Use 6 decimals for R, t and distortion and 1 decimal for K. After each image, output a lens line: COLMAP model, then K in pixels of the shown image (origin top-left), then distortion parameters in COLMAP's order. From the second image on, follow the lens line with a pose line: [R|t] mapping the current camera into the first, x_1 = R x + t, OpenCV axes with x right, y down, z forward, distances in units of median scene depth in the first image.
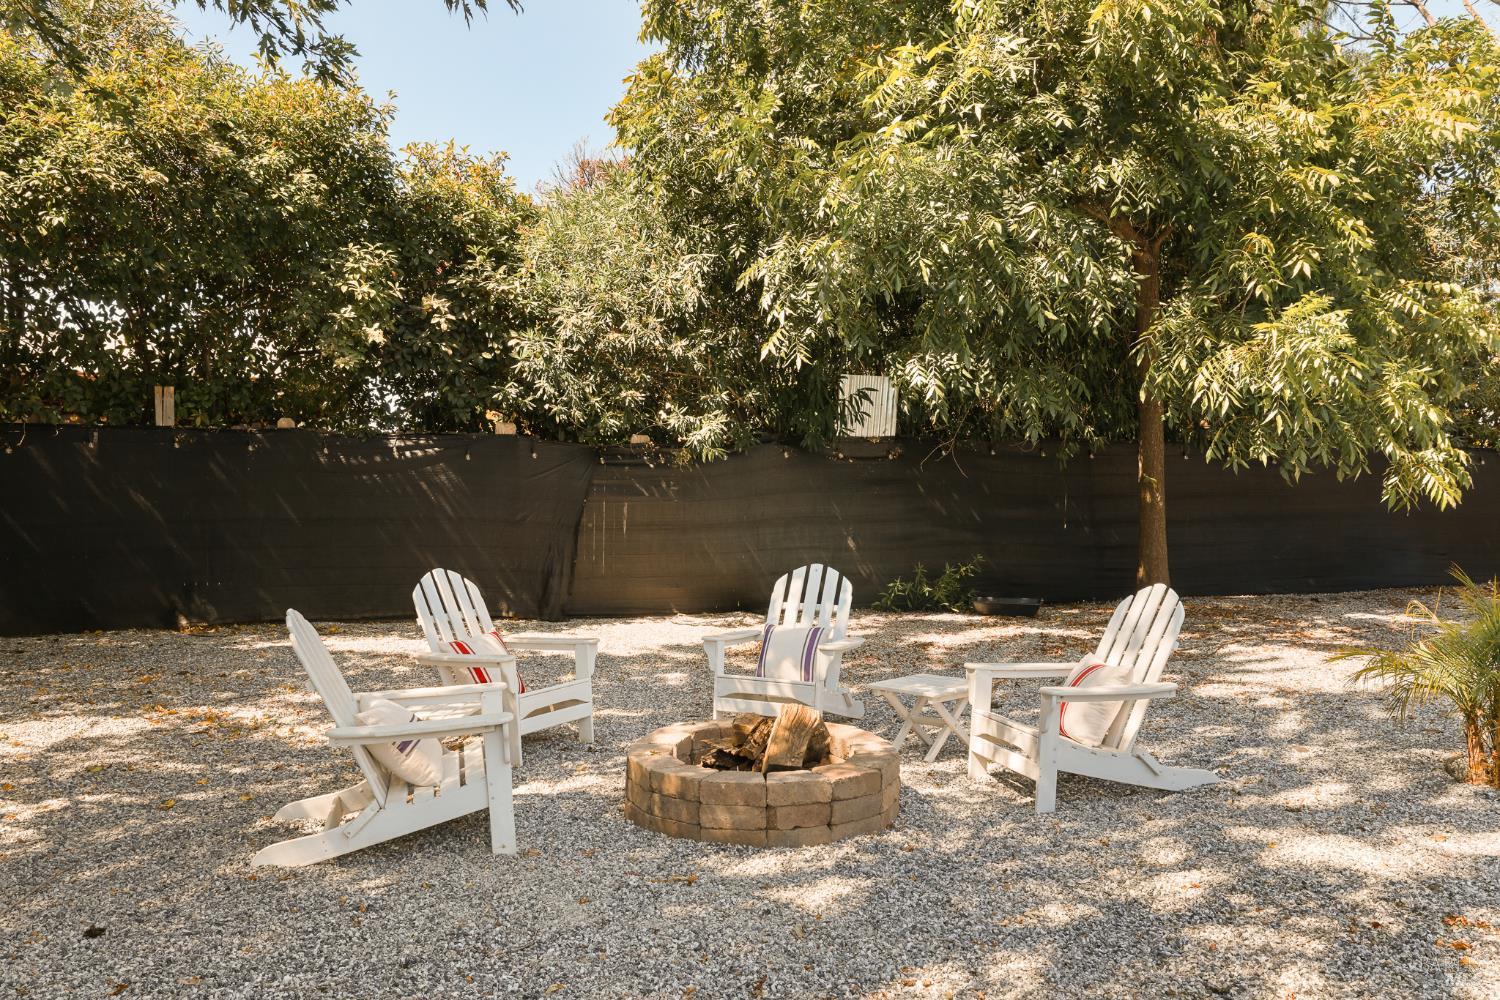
lens RADIAL K [[1170.4, 0, 750.0], [0, 1170.4, 500.0], [0, 0, 1]] dist [0.023206, 0.004144]
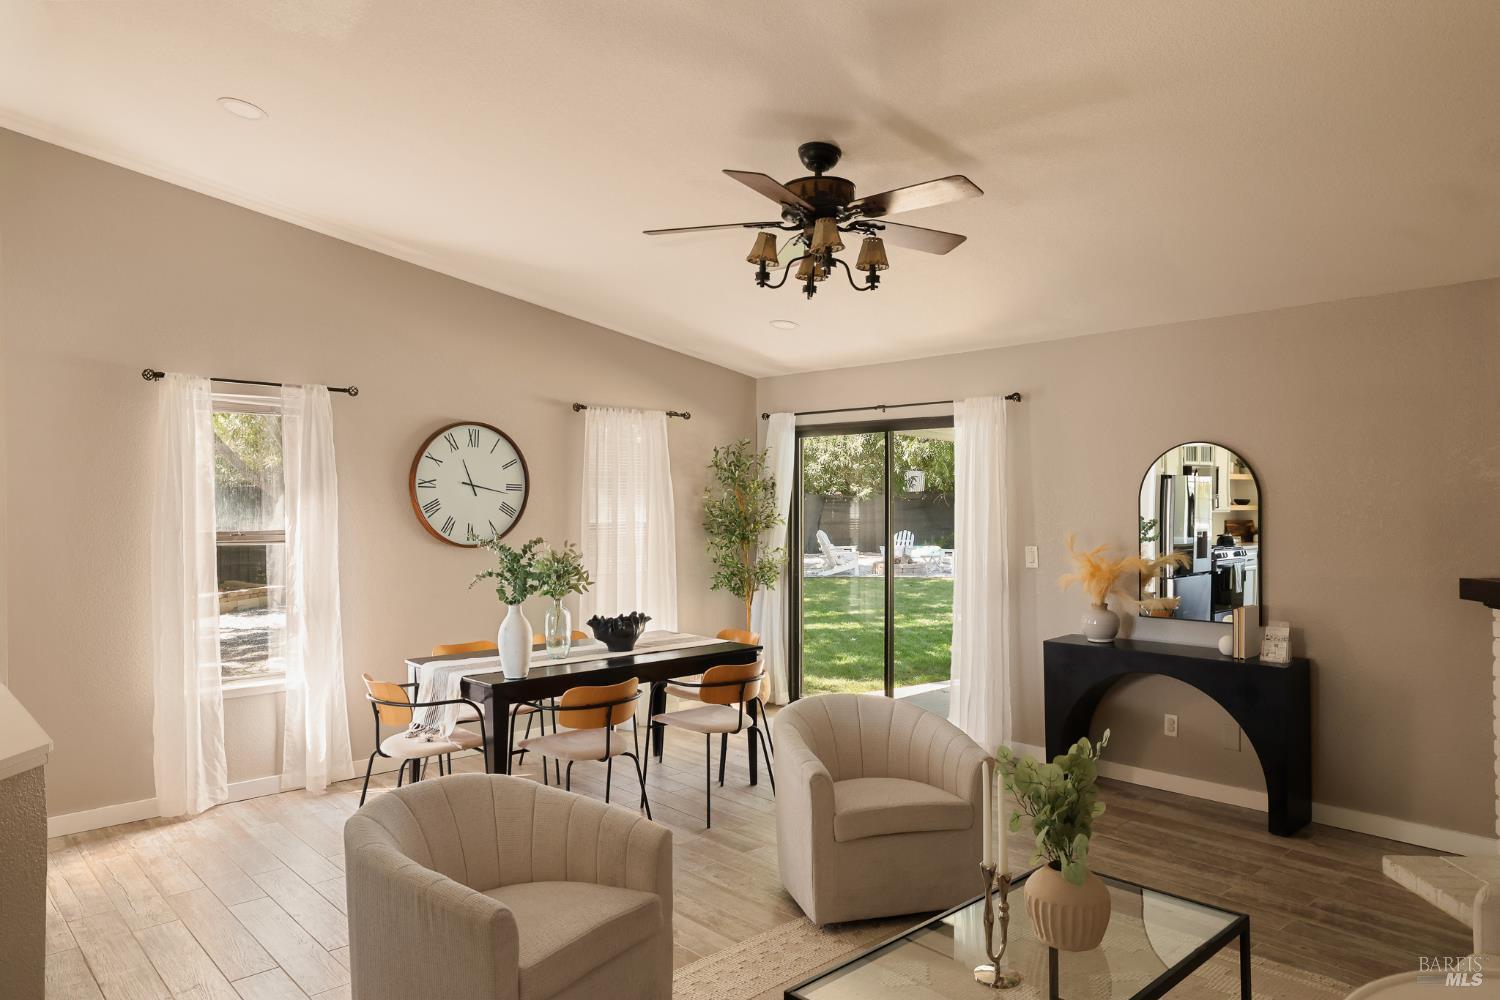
lens RADIAL K [[975.3, 0, 750.0], [0, 975.3, 500.0], [0, 0, 1]] dist [0.003107, 0.002307]
pose [[0.998853, 0.001507, -0.047856, -0.220741], [-0.002229, 0.999885, -0.015023, 0.002939], [0.047828, 0.015113, 0.998741, -1.650897]]
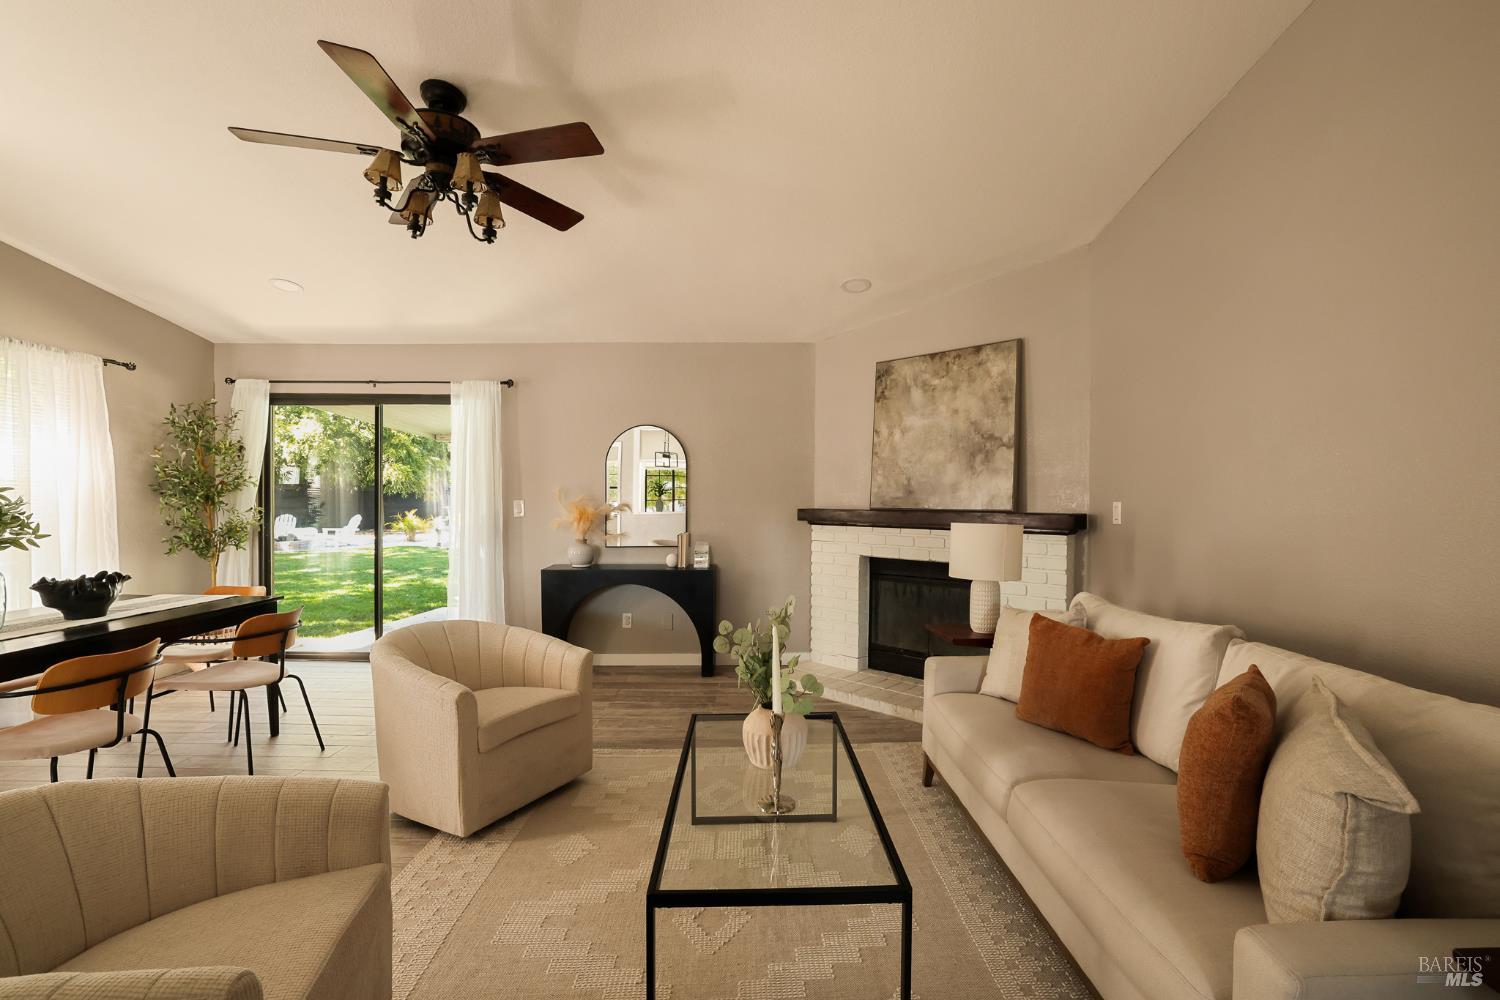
lens RADIAL K [[644.1, 0, 768.4], [0, 644.1, 507.1], [0, 0, 1]] dist [-0.062485, 0.021787]
pose [[0.696103, -0.002006, 0.717939, -0.288108], [0.003667, 0.999993, -0.000762, 0.023978], [-0.717932, 0.003163, 0.696106, -1.559042]]
